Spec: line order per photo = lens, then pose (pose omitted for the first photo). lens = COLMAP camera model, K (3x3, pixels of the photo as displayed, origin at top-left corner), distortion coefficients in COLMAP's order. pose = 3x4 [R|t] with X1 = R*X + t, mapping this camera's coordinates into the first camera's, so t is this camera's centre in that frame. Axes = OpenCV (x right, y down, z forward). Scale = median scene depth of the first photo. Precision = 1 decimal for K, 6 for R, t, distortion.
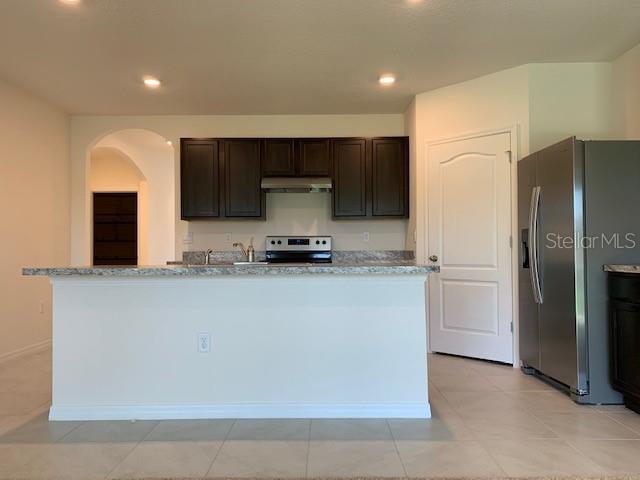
lens RADIAL K [[495.8, 0, 317.1], [0, 495.8, 238.8], [0, 0, 1]] dist [0.043576, -0.006642]
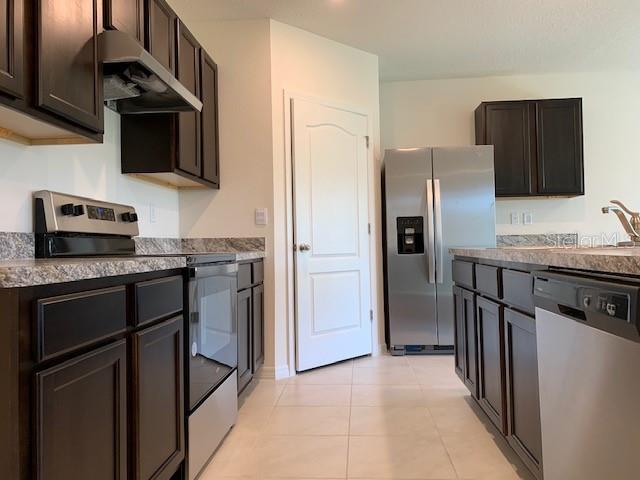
lens RADIAL K [[495.8, 0, 317.1], [0, 495.8, 238.8], [0, 0, 1]] dist [0.043576, -0.006642]
pose [[0.048211, 0.022658, 0.998580, -0.540084], [-0.003963, 0.999739, -0.022493, 0.044651], [-0.998829, -0.002873, 0.048288, 0.966269]]
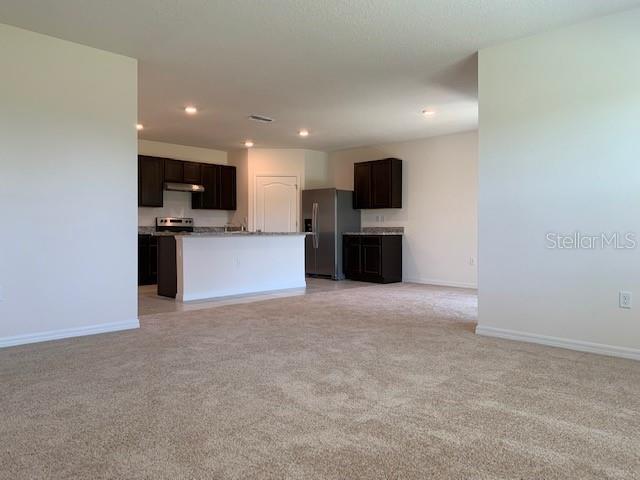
lens RADIAL K [[495.8, 0, 317.1], [0, 495.8, 238.8], [0, 0, 1]] dist [0.043576, -0.006642]
pose [[0.634285, -0.000067, 0.773099, -1.245897], [-0.024964, 0.999477, 0.020568, 0.023609], [-0.772696, -0.032346, 0.633951, -0.513342]]
